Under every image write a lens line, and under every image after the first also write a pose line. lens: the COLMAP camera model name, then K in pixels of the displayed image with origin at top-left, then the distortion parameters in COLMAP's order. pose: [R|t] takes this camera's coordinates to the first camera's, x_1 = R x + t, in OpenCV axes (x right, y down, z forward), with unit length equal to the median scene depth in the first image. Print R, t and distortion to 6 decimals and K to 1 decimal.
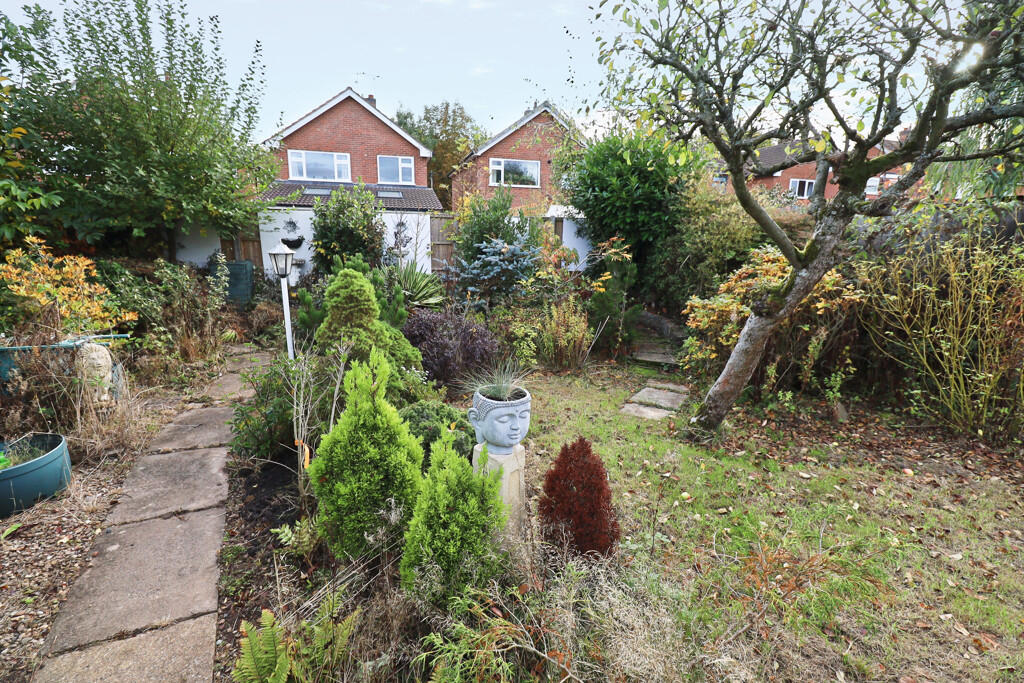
lens RADIAL K [[471.1, 0, 513.2], [0, 471.1, 337.8], [0, 0, 1]] dist [-0.014042, -0.006596]
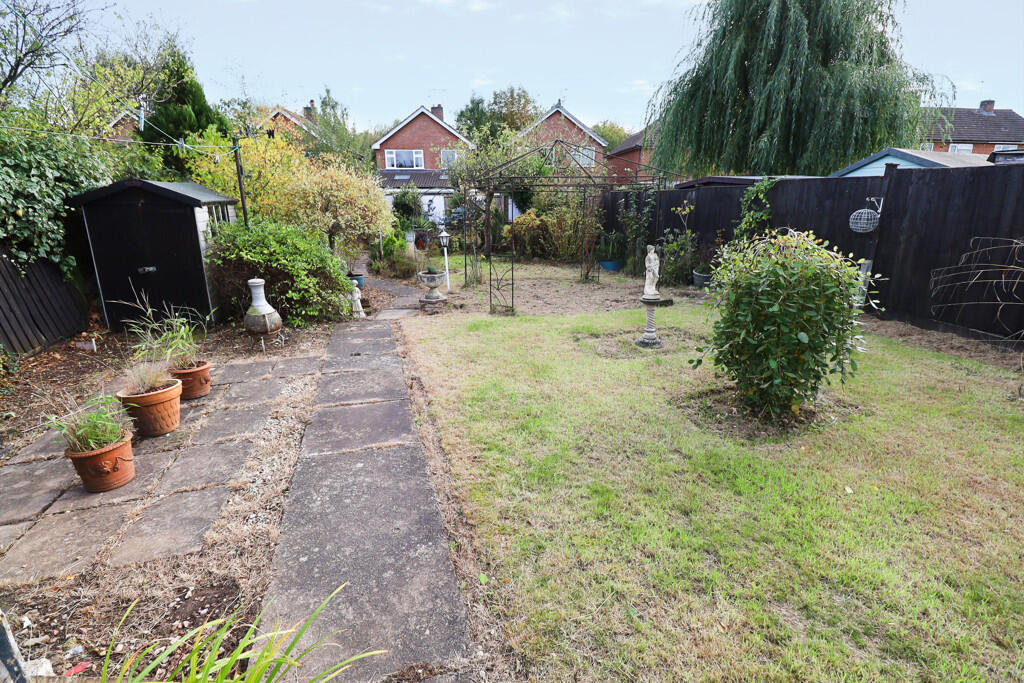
lens RADIAL K [[471.1, 0, 510.4], [0, 471.1, 345.3], [0, 0, 1]] dist [-0.014042, -0.006596]
pose [[0.980662, 0.034968, -0.192562, 0.236311], [-0.018694, 0.996147, 0.085689, 0.096935], [0.194816, -0.080432, 0.977536, -0.465537]]
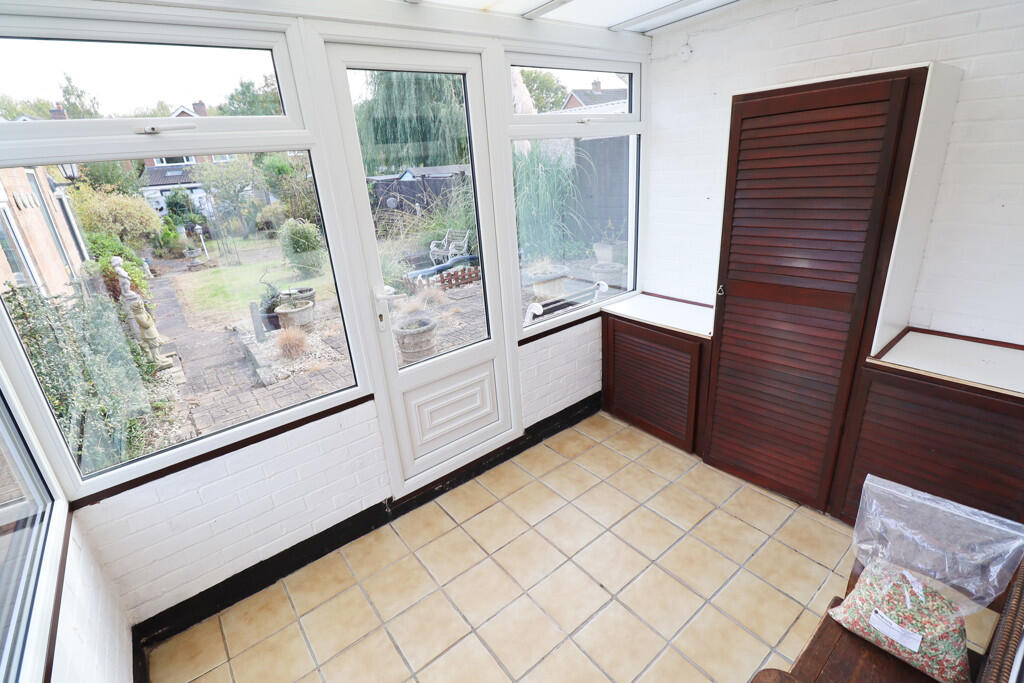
lens RADIAL K [[471.1, 0, 516.0], [0, 471.1, 337.9], [0, 0, 1]] dist [-0.014042, -0.006596]
pose [[0.980965, -0.140928, 0.133589, 0.446970], [0.119792, 0.980645, 0.154872, 0.148180], [-0.152829, -0.135921, 0.978861, -0.845279]]
